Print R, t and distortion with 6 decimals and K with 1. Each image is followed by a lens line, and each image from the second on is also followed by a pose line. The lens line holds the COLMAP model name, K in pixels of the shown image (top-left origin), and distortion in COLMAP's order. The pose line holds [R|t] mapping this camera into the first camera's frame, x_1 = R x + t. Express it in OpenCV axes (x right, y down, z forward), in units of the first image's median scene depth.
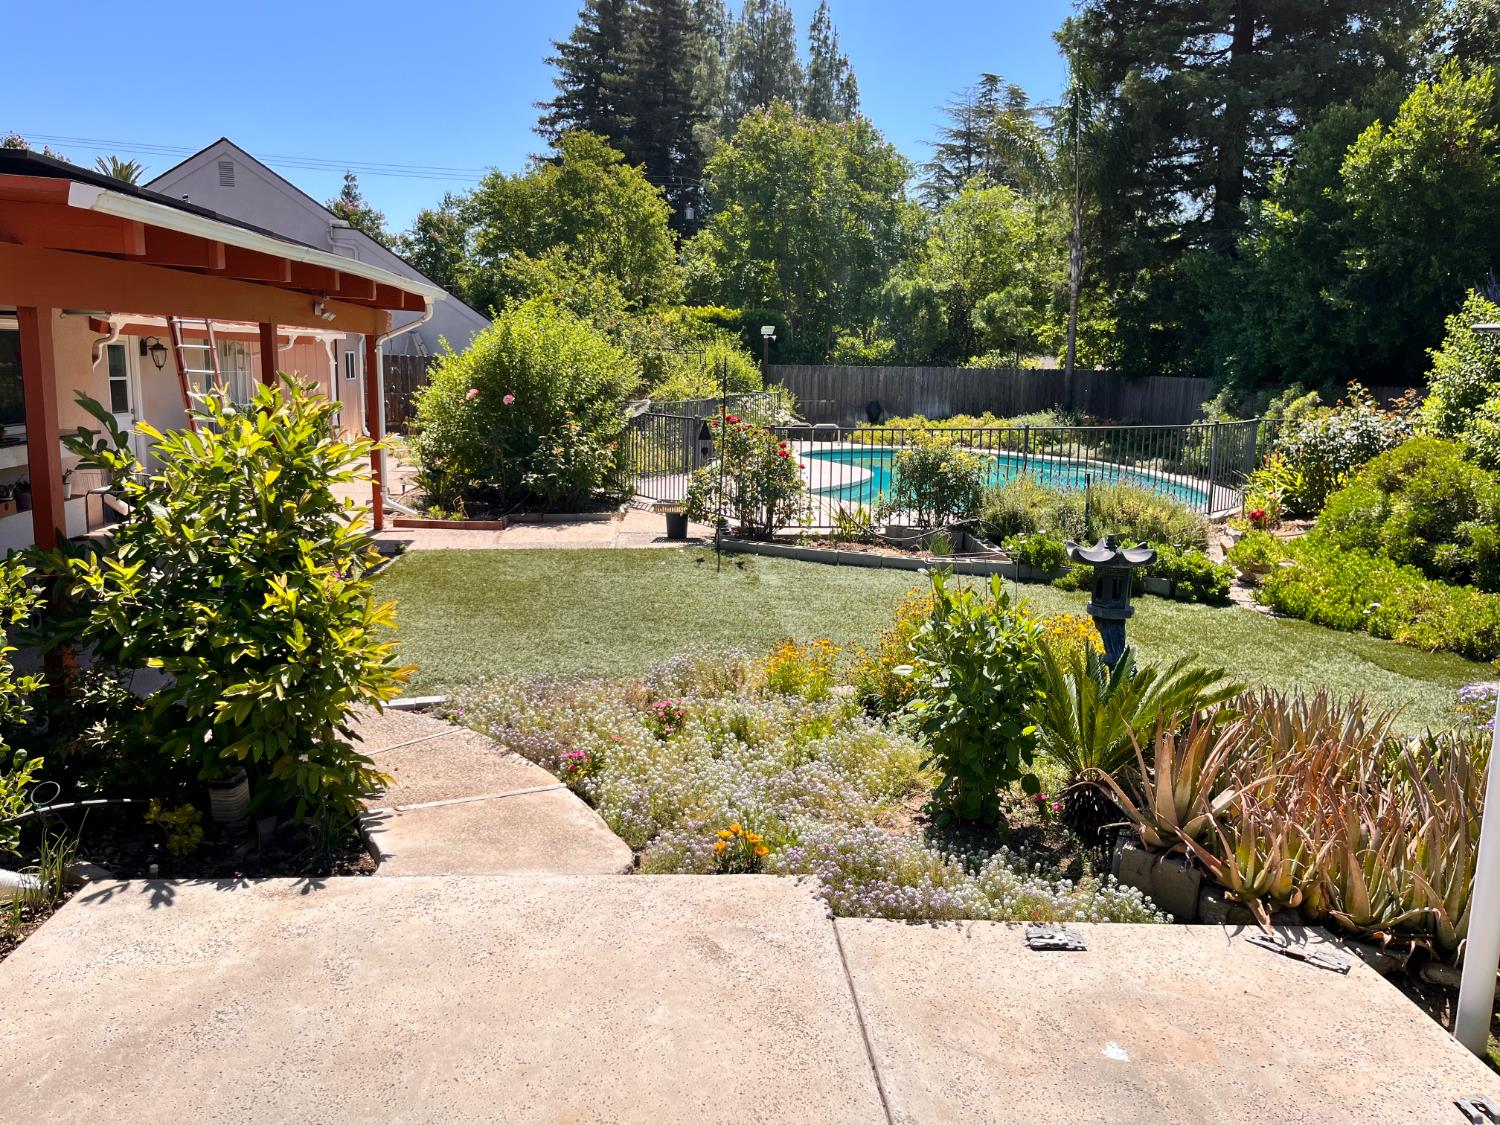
lens RADIAL K [[1140.5, 0, 744.7], [0, 1140.5, 556.0], [0, 0, 1]] dist [0.033880, -0.062328]
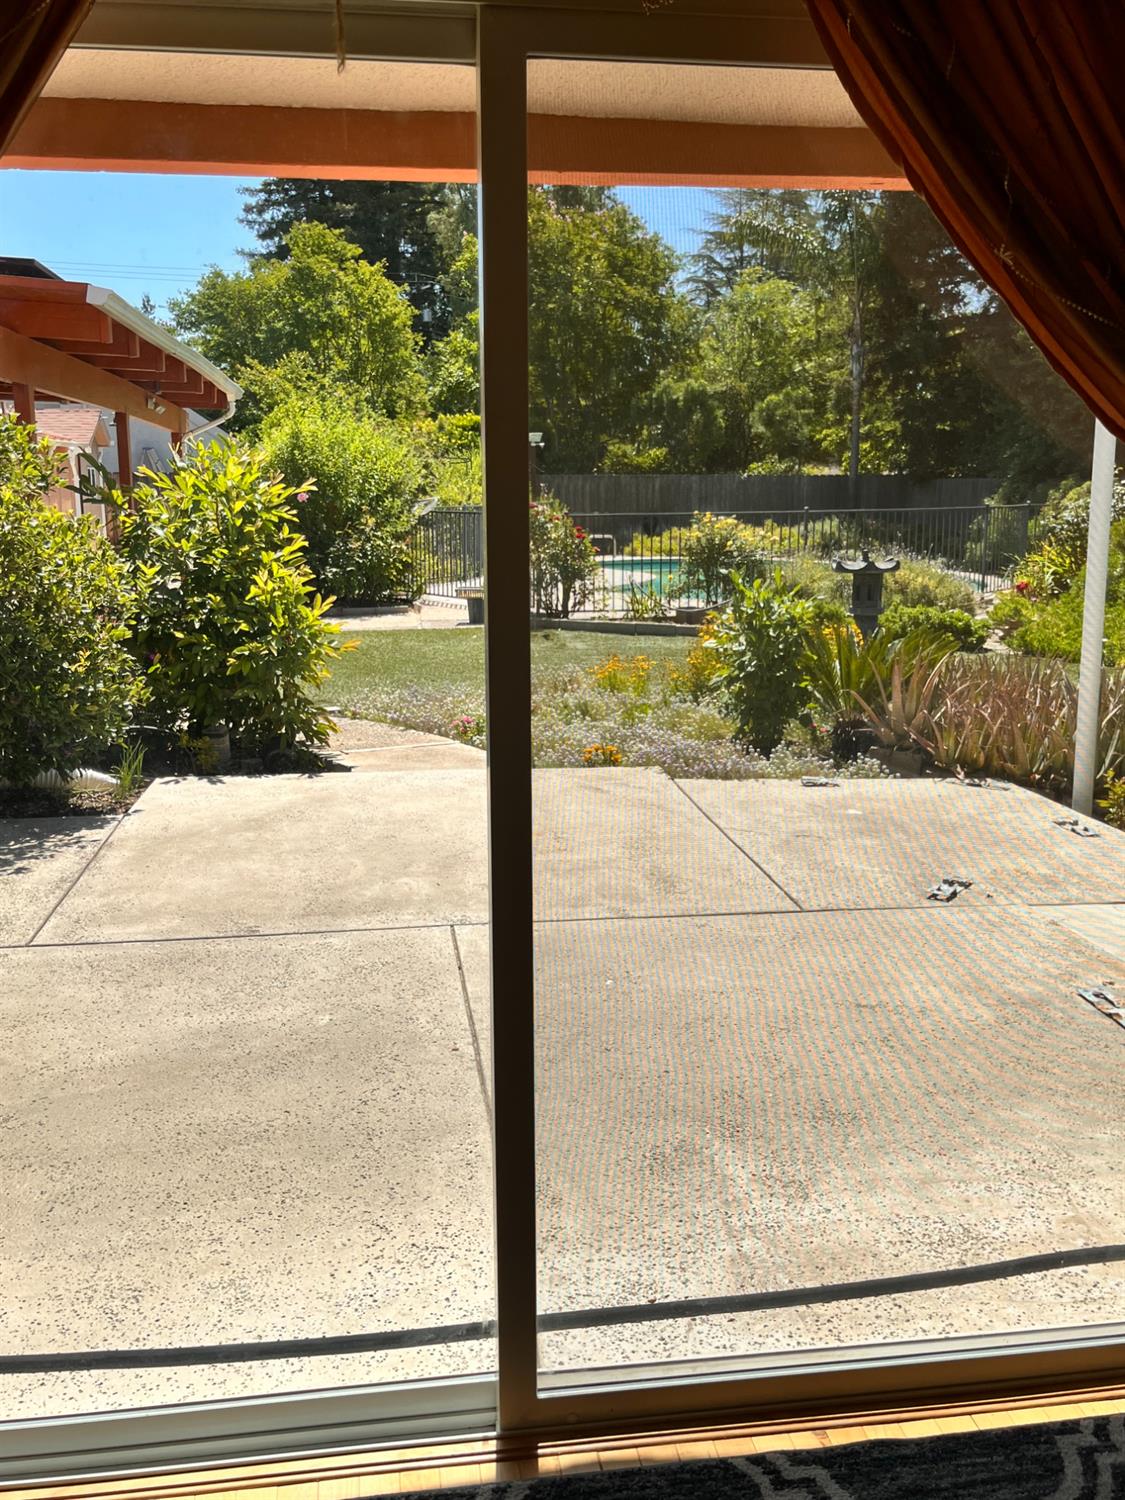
lens RADIAL K [[1330.0, 0, 567.3], [0, 1330.0, 754.6], [0, 0, 1]] dist [0.017573, -0.024627]
pose [[0.998000, -0.032721, 0.054090, -0.020590], [0.031197, 0.999099, 0.028781, 0.031148], [-0.054983, -0.027036, 0.998121, -0.096406]]
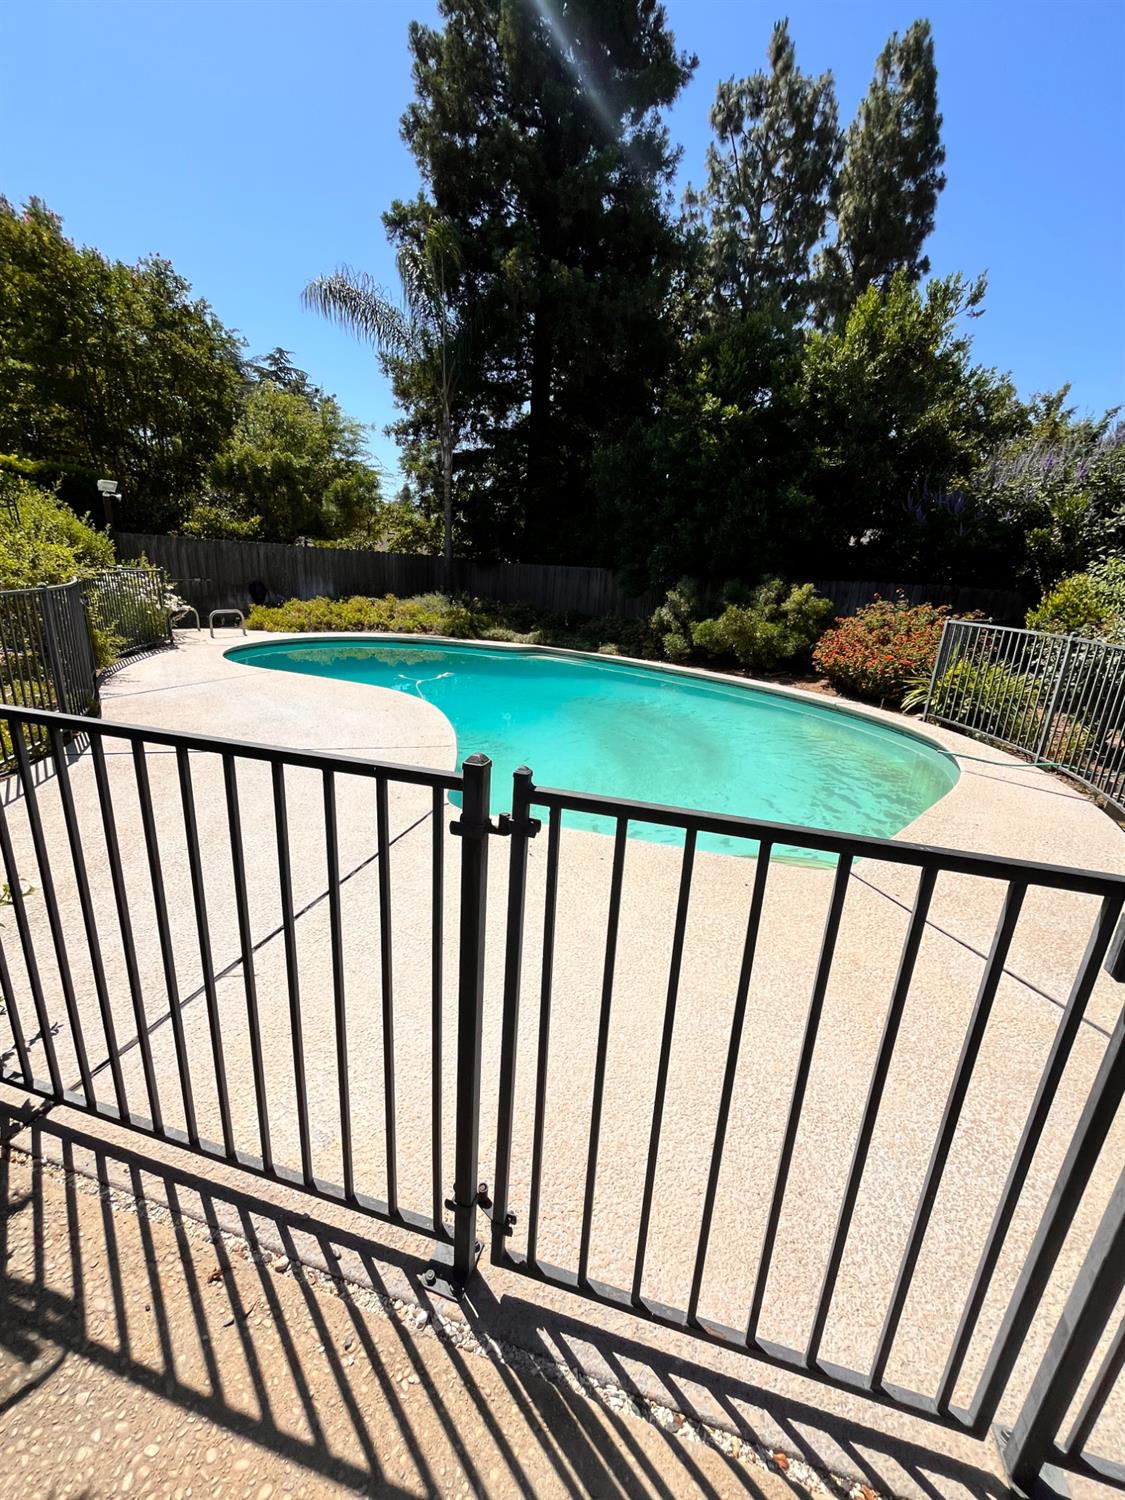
lens RADIAL K [[604.3, 0, 565.1], [0, 604.3, 756.1], [0, 0, 1]] dist [-0.003432, -0.000435]
pose [[0.751937, -0.172561, 0.636249, -0.038167], [0.073081, 0.981004, 0.179695, -0.067034], [-0.655171, -0.088622, 0.750265, 0.466061]]
